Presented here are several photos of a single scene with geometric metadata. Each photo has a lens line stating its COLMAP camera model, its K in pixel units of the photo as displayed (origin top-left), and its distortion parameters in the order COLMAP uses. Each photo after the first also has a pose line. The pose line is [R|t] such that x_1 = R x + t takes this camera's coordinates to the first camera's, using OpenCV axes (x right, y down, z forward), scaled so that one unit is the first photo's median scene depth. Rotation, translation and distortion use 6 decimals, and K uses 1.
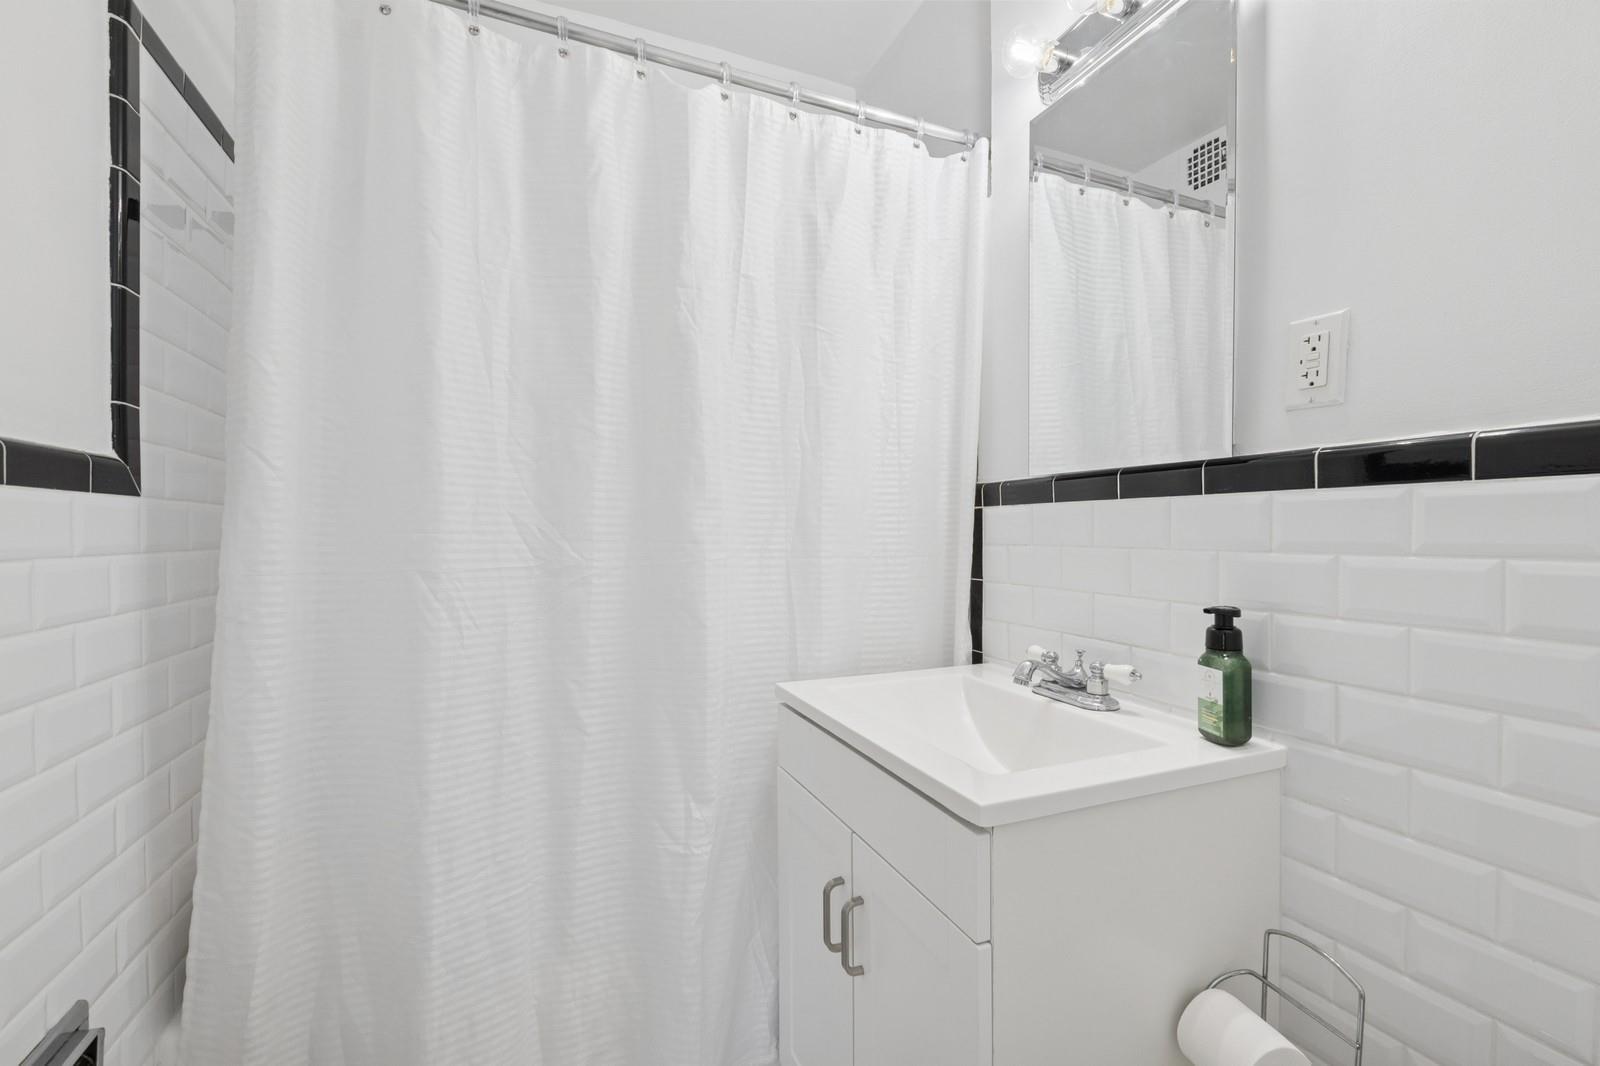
lens RADIAL K [[689.3, 0, 822.1], [0, 689.3, 533.6], [0, 0, 1]] dist [-0.000798, -0.009229]
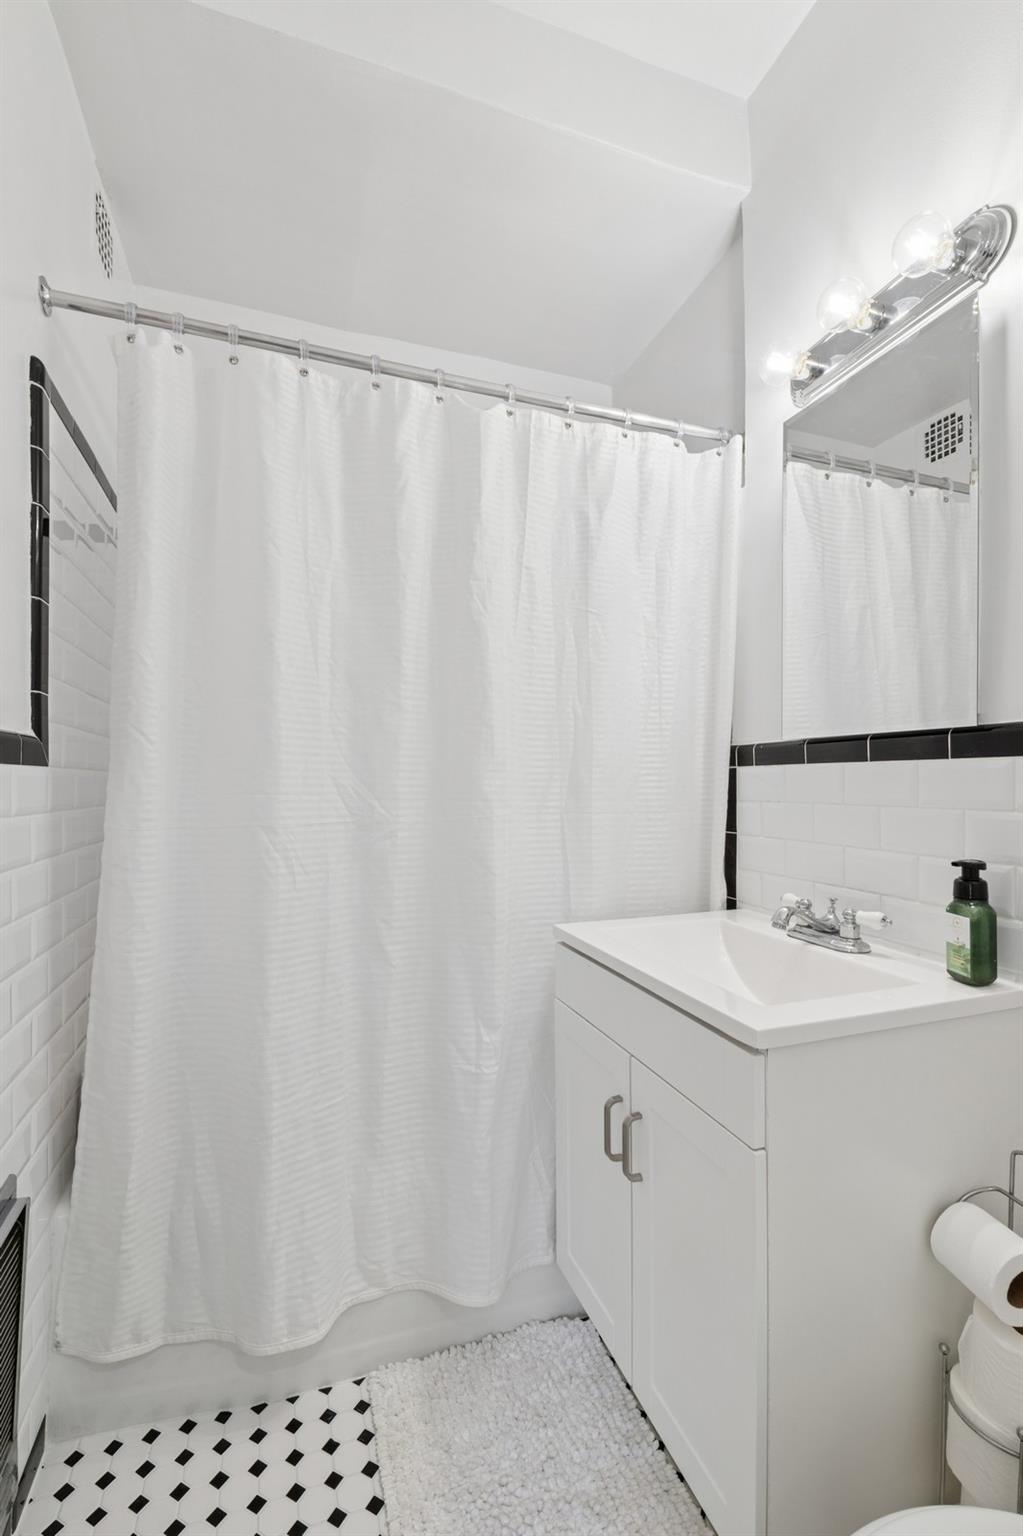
lens RADIAL K [[661.8, 0, 503.5], [0, 661.8, 776.3], [0, 0, 1]] dist [-0.000798, -0.009229]
pose [[0.997140, -0.004053, -0.075471, -0.073436], [0.003378, 0.999953, -0.009064, -0.018616], [0.075505, 0.008783, 0.997107, -0.101800]]
